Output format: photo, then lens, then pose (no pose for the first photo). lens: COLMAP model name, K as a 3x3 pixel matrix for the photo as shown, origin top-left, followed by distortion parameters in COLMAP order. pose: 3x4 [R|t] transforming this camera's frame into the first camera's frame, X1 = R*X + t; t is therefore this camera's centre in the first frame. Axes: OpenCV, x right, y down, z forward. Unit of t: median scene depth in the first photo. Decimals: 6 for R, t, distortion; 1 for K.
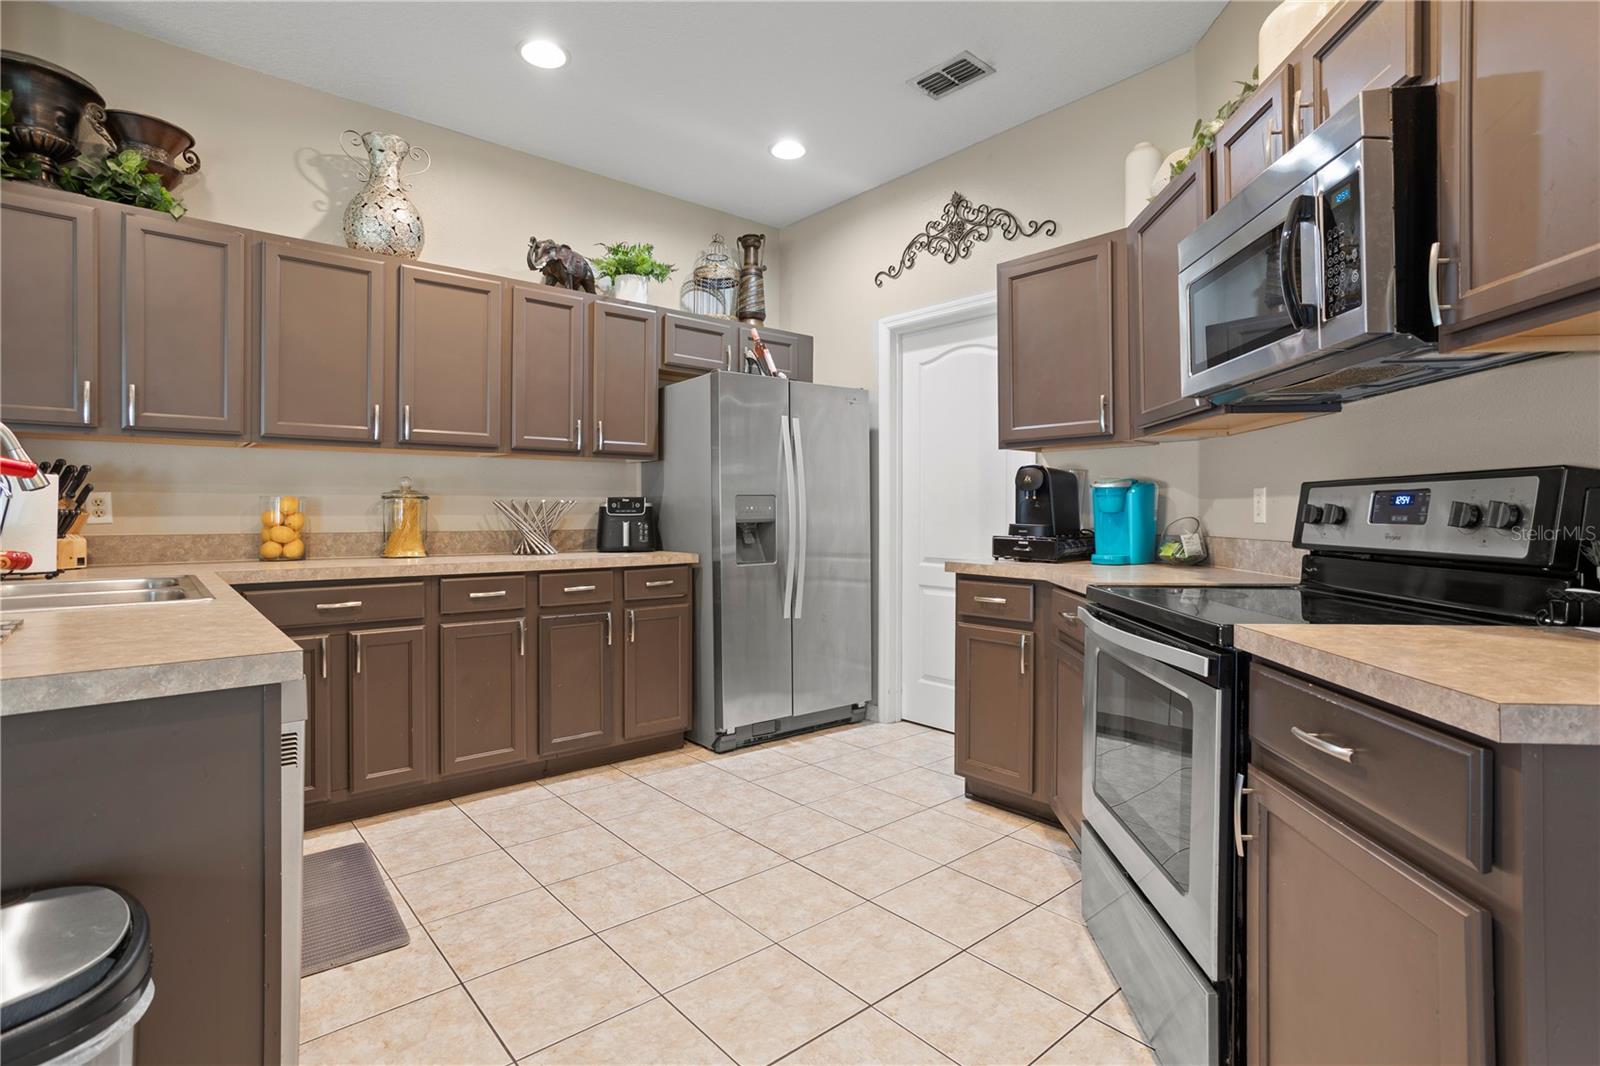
lens RADIAL K [[762.6, 0, 801.0], [0, 762.6, 512.2], [0, 0, 1]] dist [-0.057489, 0.029028]
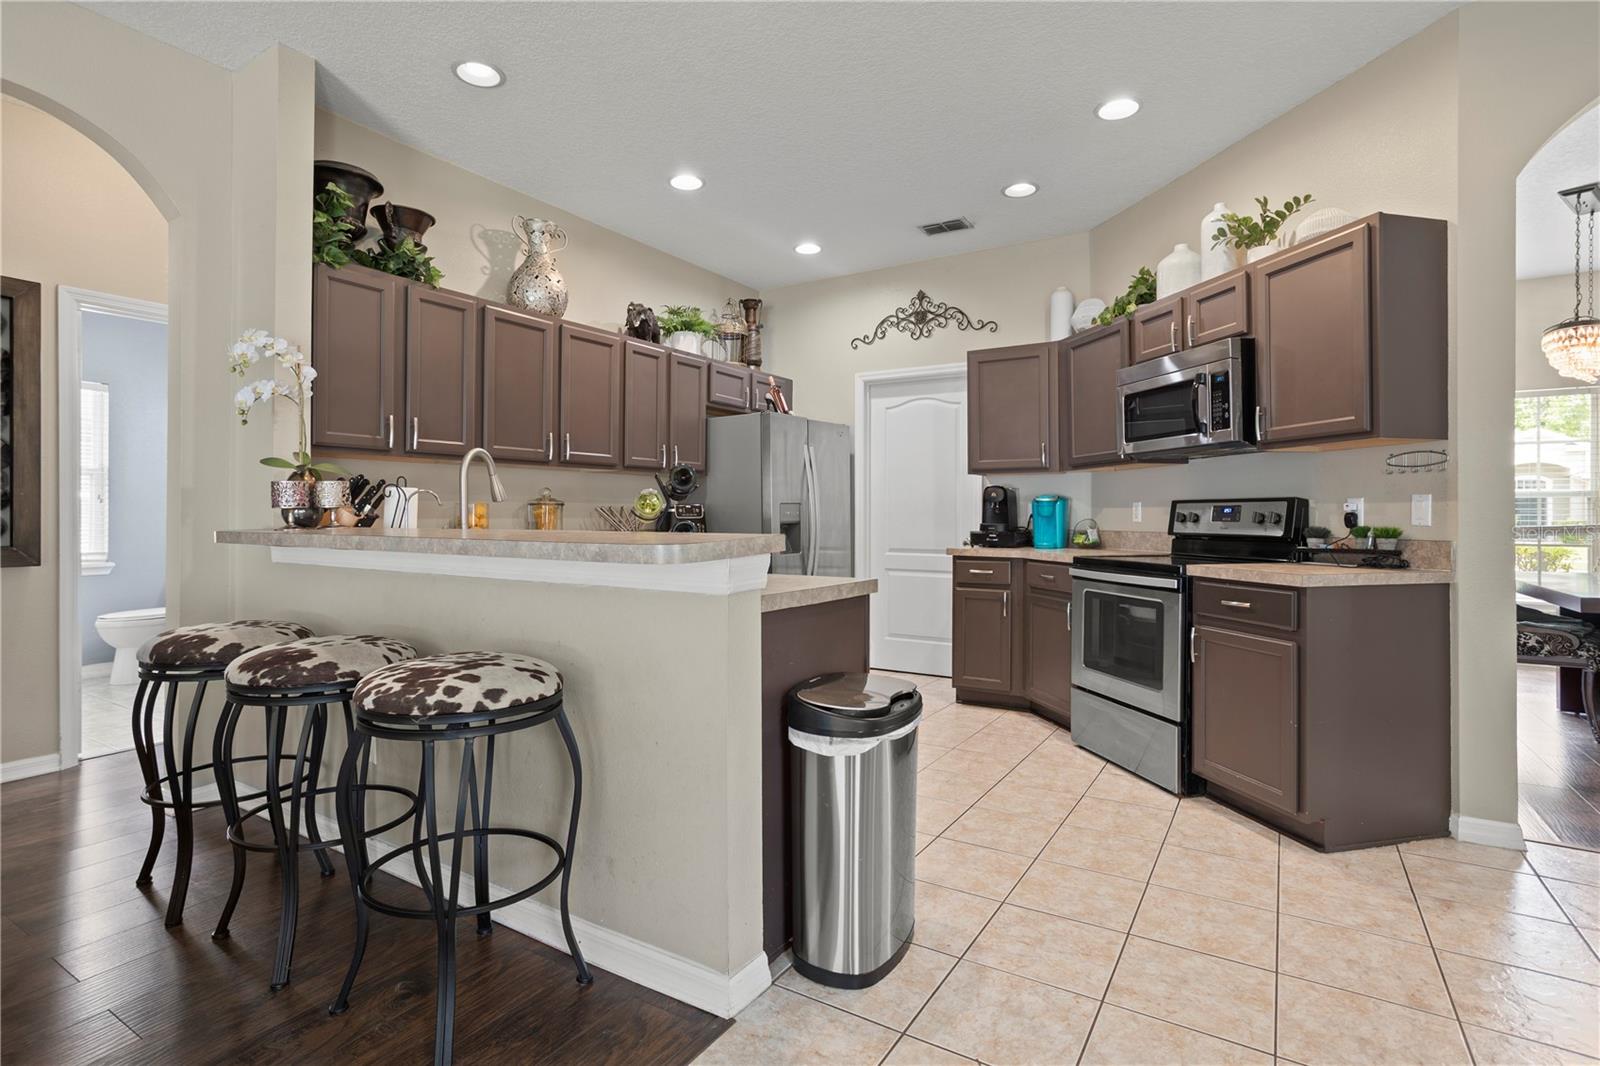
lens RADIAL K [[762.6, 0, 801.0], [0, 762.6, 512.2], [0, 0, 1]] dist [-0.057489, 0.029028]
pose [[0.958645, 0.001895, 0.284597, -0.481903], [-0.001006, 0.999994, -0.003270, -0.002110], [-0.284602, 0.002849, 0.958642, -0.350673]]
